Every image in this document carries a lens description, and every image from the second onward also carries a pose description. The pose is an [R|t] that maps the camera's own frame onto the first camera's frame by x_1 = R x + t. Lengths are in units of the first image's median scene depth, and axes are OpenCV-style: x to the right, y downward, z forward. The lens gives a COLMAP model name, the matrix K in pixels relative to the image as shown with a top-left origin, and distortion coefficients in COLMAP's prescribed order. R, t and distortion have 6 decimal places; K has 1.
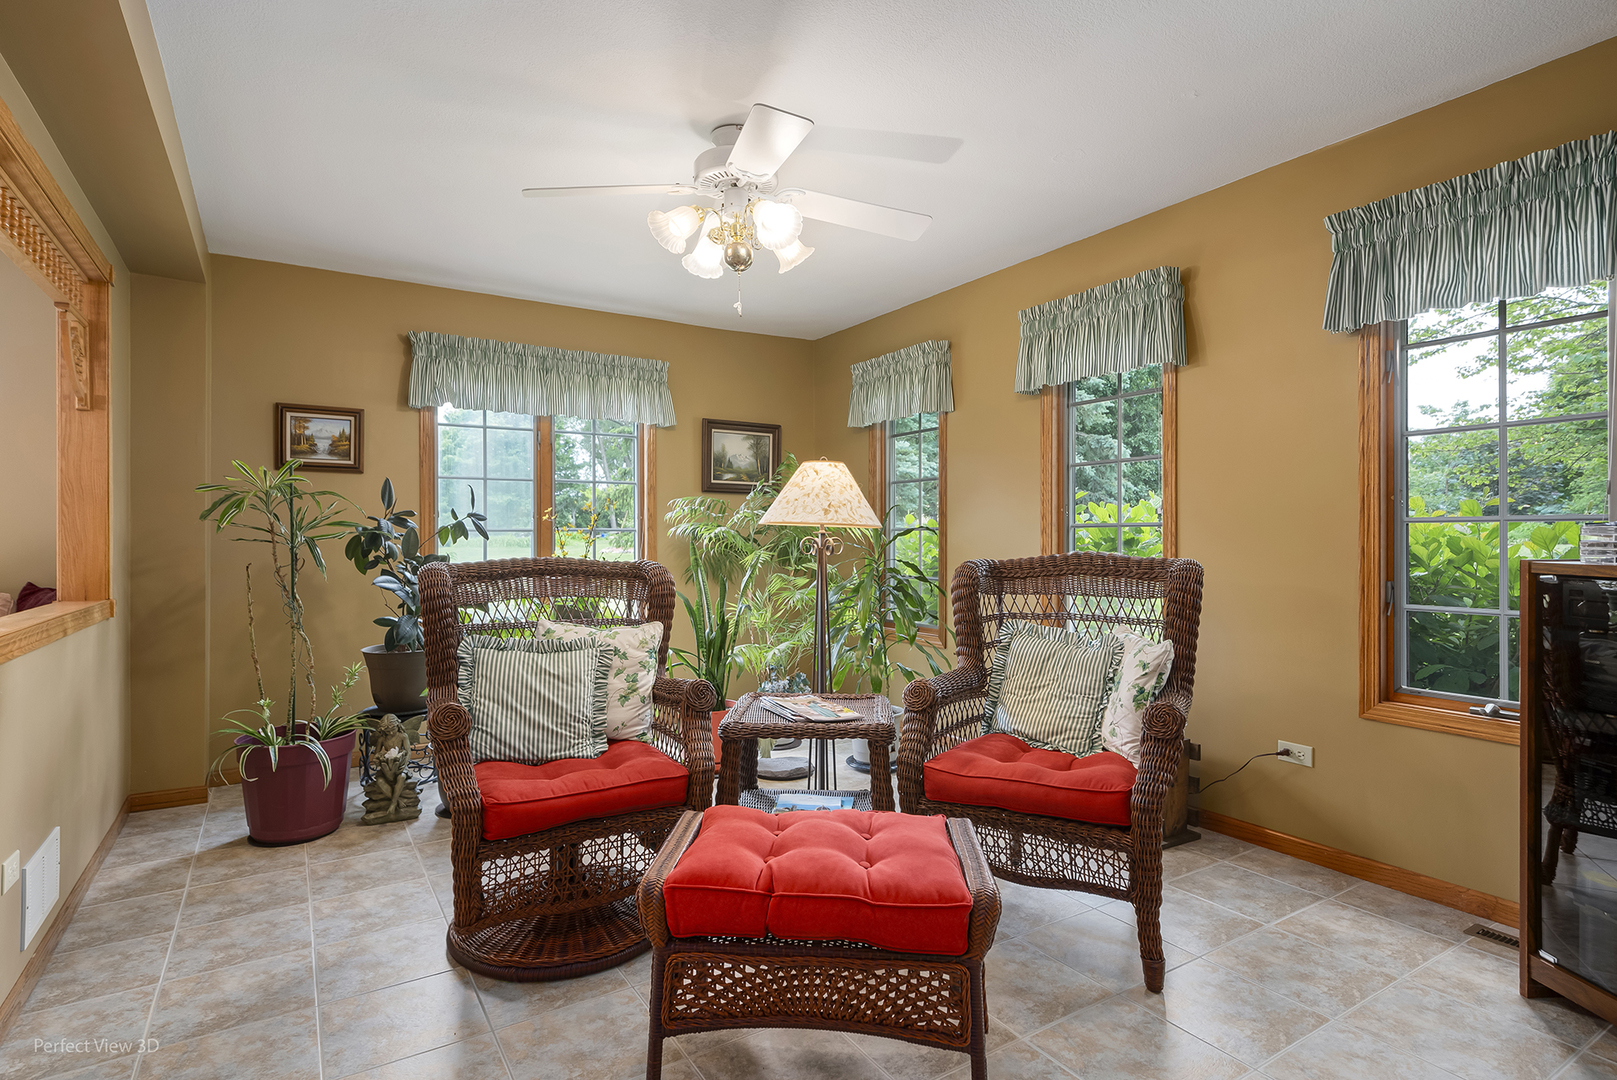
lens RADIAL K [[813.0, 0, 813.4], [0, 813.0, 537.5], [0, 0, 1]] dist [0.018920, -0.000246]
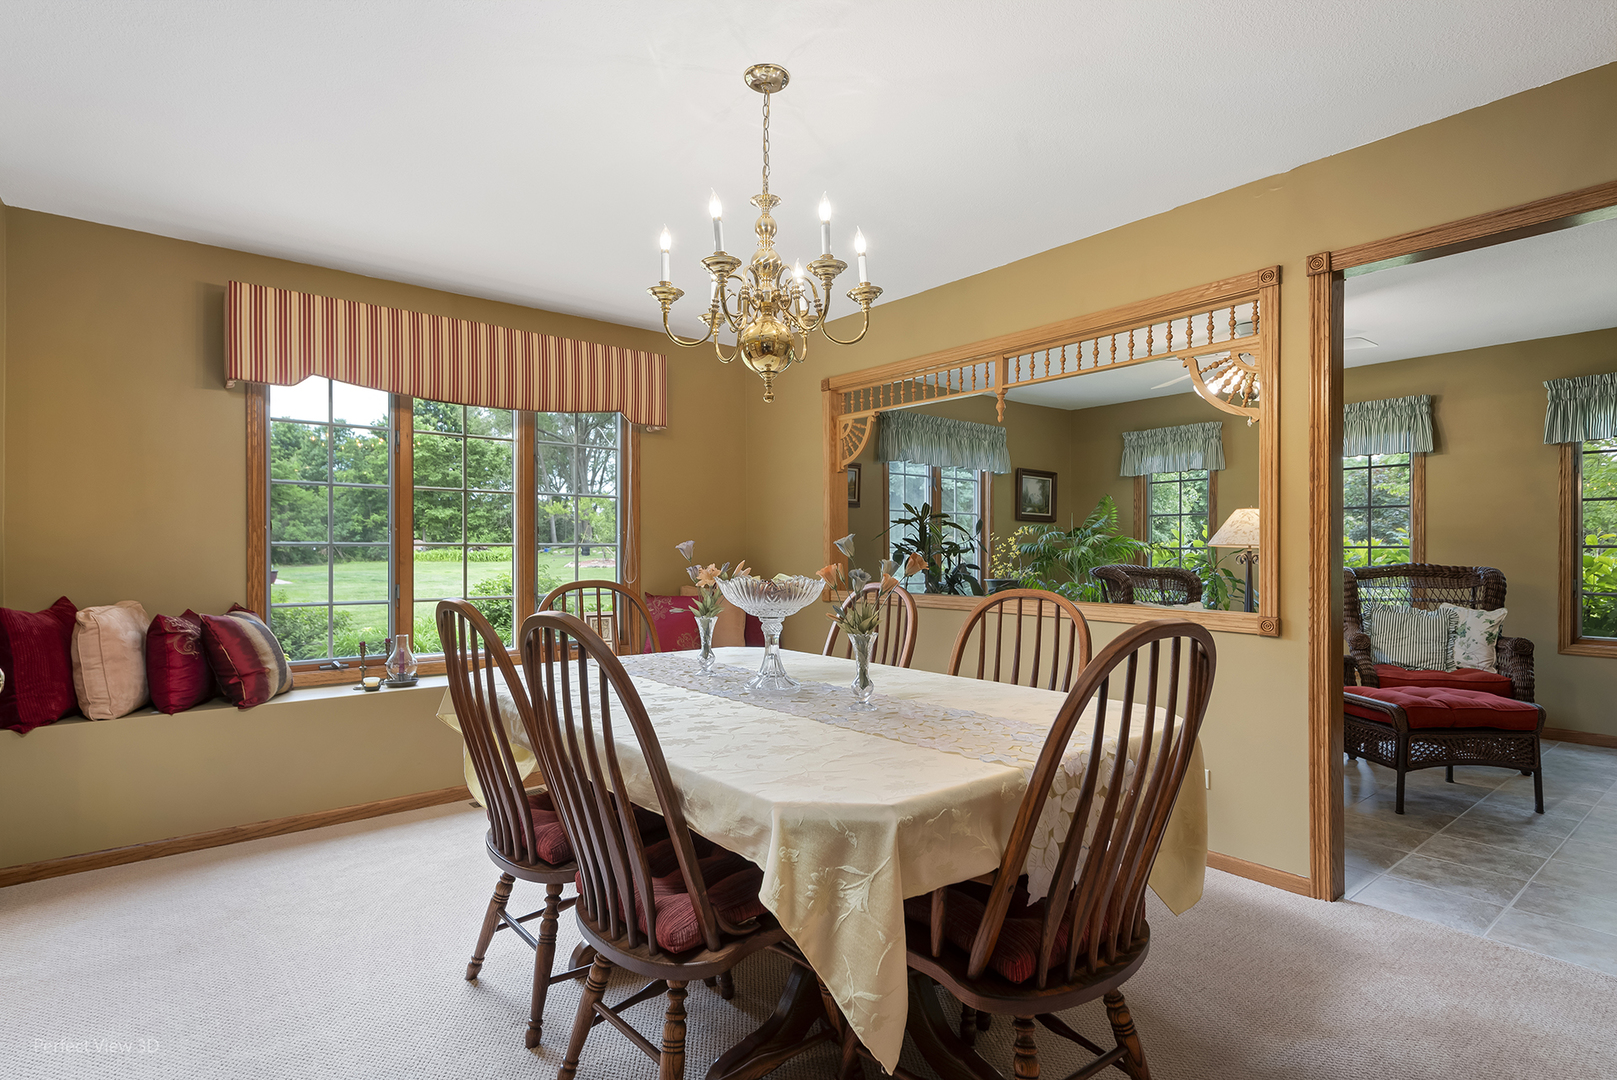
lens RADIAL K [[813.0, 0, 802.9], [0, 813.0, 550.9], [0, 0, 1]] dist [0.018920, -0.000246]
pose [[0.992370, 0.003360, 0.123251, -1.055997], [-0.003219, 0.999994, -0.001348, -0.001427], [-0.123255, 0.000941, 0.992375, -0.531543]]
